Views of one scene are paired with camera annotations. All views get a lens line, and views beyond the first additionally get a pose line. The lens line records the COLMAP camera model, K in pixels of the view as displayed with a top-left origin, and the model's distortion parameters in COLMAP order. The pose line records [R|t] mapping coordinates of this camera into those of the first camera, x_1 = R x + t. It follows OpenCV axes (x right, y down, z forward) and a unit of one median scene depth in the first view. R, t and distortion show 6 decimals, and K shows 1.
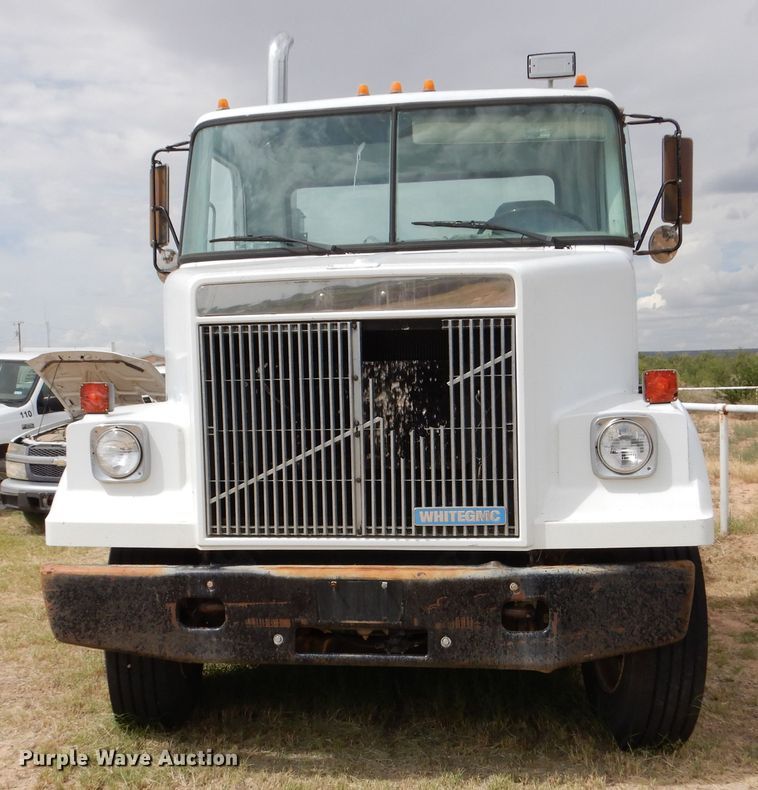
lens RADIAL K [[1015.0, 0, 377.0], [0, 1015.0, 422.7], [0, 0, 1]] dist [0.012539, 0.551369]
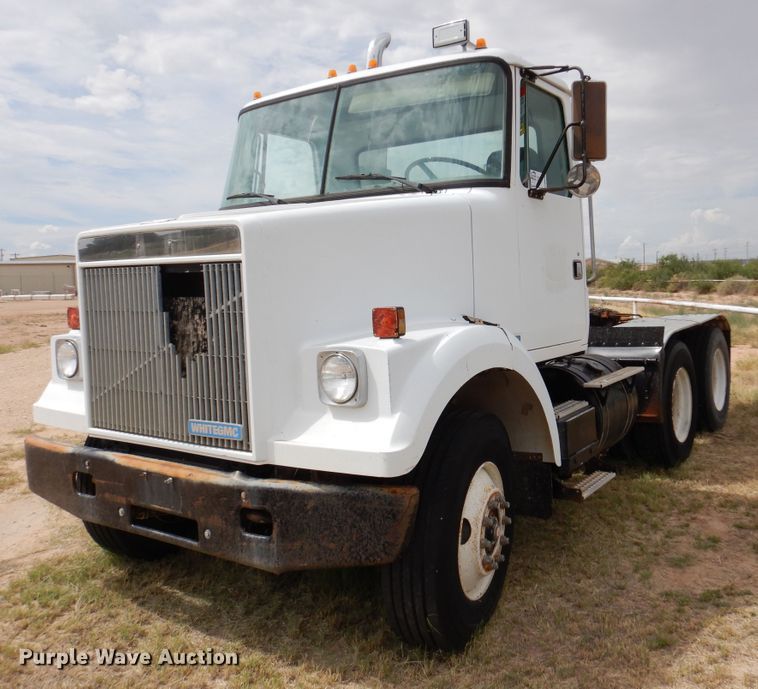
lens RADIAL K [[704.4, 0, 382.6], [0, 704.4, 316.0], [0, 0, 1]] dist [0.094867, -0.005546]
pose [[0.906234, 0.020485, -0.422280, 0.604320], [-0.016712, 0.999781, 0.012634, -0.054150], [0.422446, -0.004393, 0.906377, 0.330183]]
